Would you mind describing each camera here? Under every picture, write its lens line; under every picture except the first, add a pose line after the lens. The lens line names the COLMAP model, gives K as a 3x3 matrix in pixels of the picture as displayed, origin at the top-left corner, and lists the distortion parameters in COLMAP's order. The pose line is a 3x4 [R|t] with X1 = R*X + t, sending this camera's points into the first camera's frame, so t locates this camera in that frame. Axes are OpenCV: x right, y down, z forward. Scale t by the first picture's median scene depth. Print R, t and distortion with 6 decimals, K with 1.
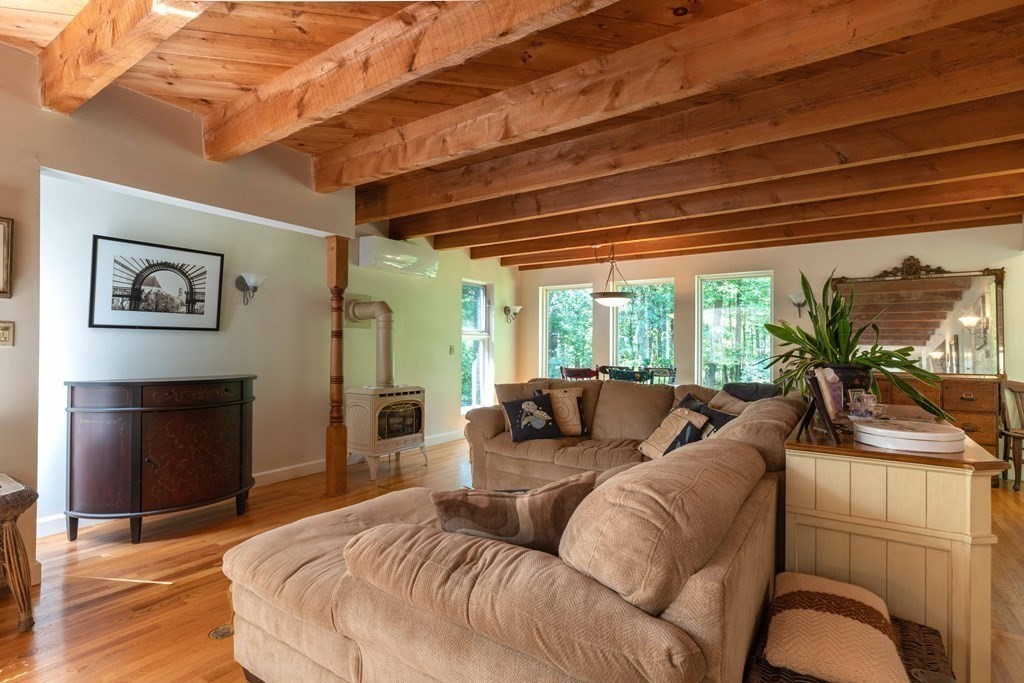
lens RADIAL K [[497.3, 0, 507.5], [0, 497.3, 342.2], [0, 0, 1]] dist [-0.012659, -0.000087]
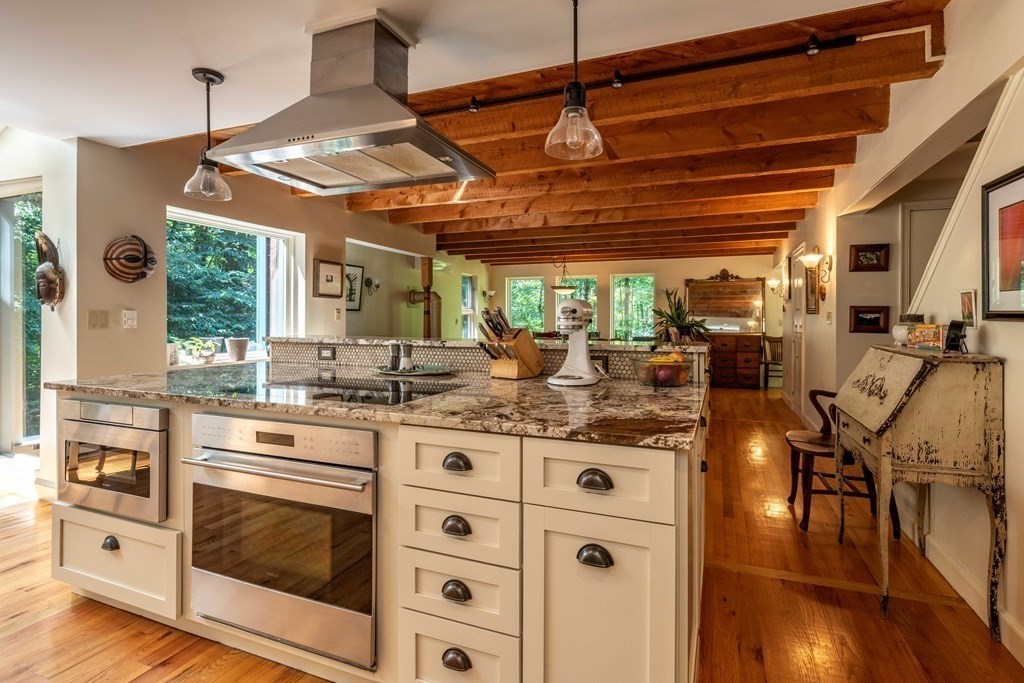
lens RADIAL K [[497.3, 0, 500.7], [0, 497.3, 320.3], [0, 0, 1]] dist [-0.012659, -0.000087]
pose [[0.980717, -0.004032, 0.195394, -0.364795], [0.001310, 0.999900, 0.014058, -0.011102], [-0.195431, -0.013531, 0.980624, -0.662291]]
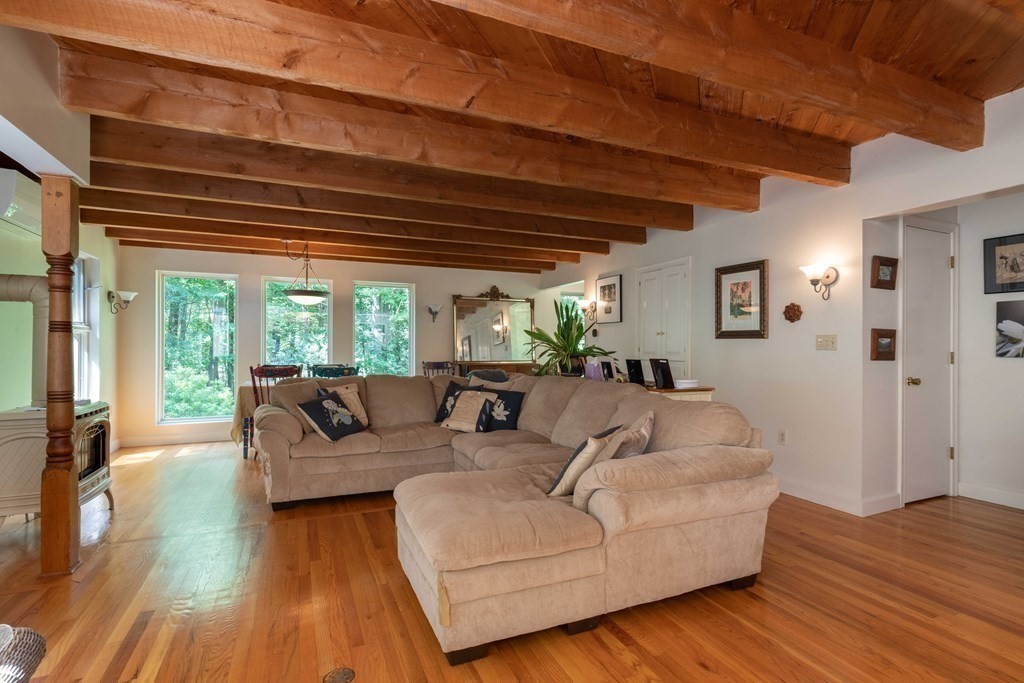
lens RADIAL K [[497.3, 0, 516.5], [0, 497.3, 341.9], [0, 0, 1]] dist [-0.012659, -0.000087]
pose [[0.523424, 0.002353, 0.852069, -0.483294], [-0.007518, 0.999970, 0.001857, -0.001291], [-0.852039, -0.007378, 0.523426, 0.127670]]
